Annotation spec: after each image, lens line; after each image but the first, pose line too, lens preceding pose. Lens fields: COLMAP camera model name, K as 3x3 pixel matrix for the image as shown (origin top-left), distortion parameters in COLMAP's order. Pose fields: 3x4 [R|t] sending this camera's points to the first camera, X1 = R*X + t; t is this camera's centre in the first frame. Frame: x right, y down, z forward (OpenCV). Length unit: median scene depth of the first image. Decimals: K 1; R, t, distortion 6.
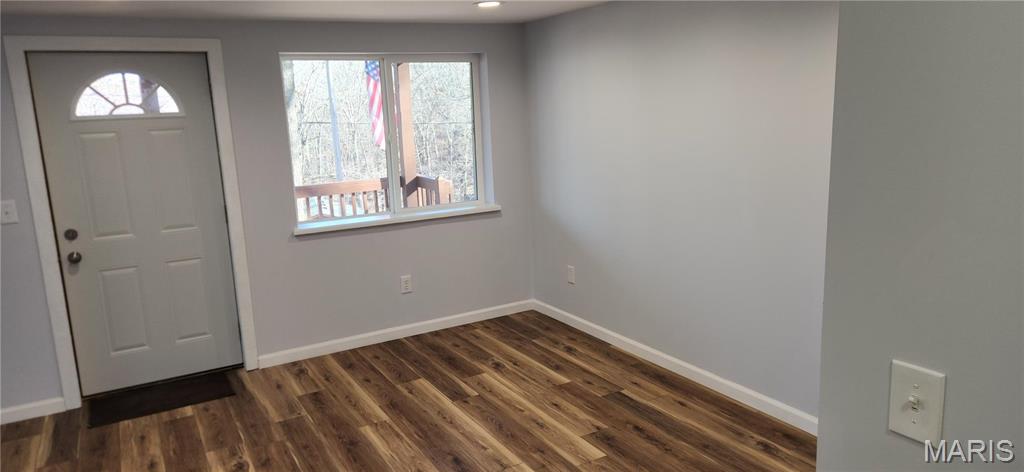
lens RADIAL K [[693.0, 0, 512.0], [0, 693.0, 236.0], [0, 0, 1]] dist [0.028045, -0.000735]
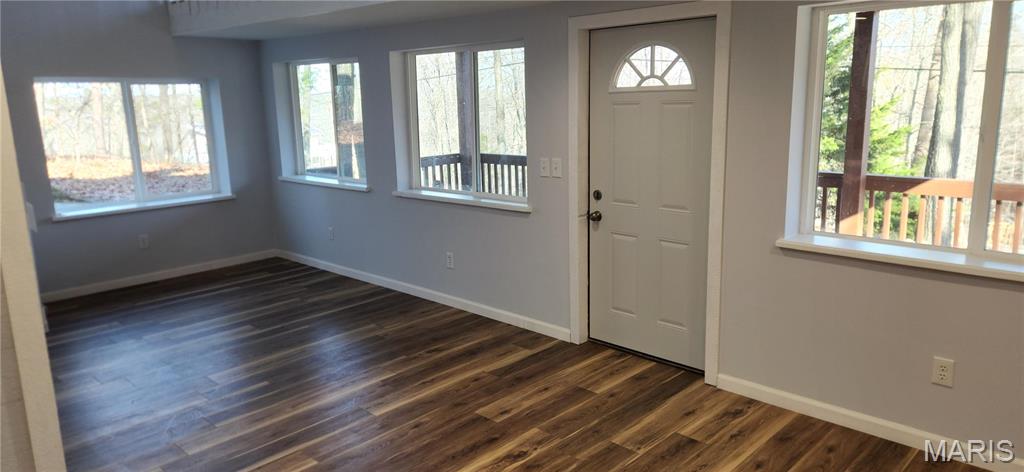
lens RADIAL K [[680.1, 0, 506.6], [0, 680.1, 225.3], [0, 0, 1]] dist [0.087762, -0.089640]
pose [[0.268132, 0.217584, -0.938490, 0.353526], [-0.168049, 0.969789, 0.176828, -0.120361], [0.948612, 0.110299, 0.296596, 0.537164]]
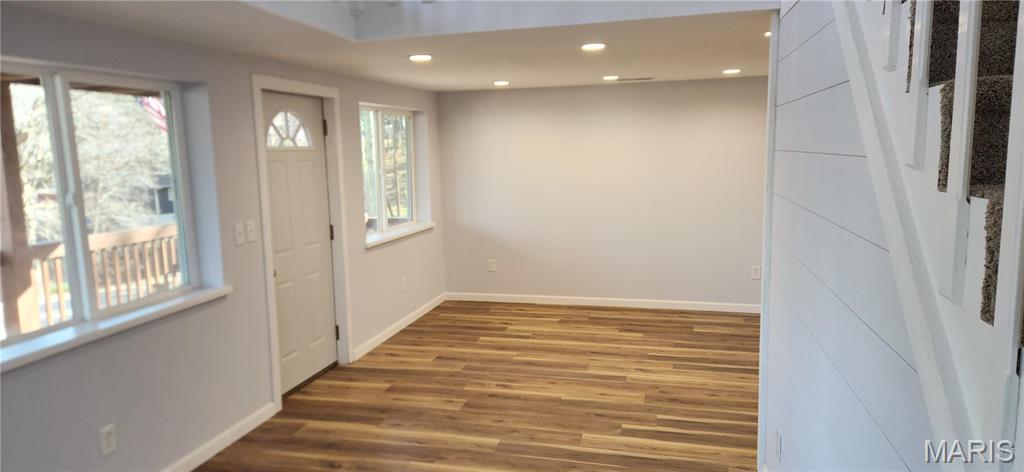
lens RADIAL K [[680.1, 0, 506.6], [0, 680.1, 225.3], [0, 0, 1]] dist [0.087762, -0.089640]
pose [[0.692565, -0.053024, 0.719404, -1.126975], [0.129233, 0.990280, -0.051423, 0.060597], [-0.709685, 0.128584, 0.692685, -0.029736]]
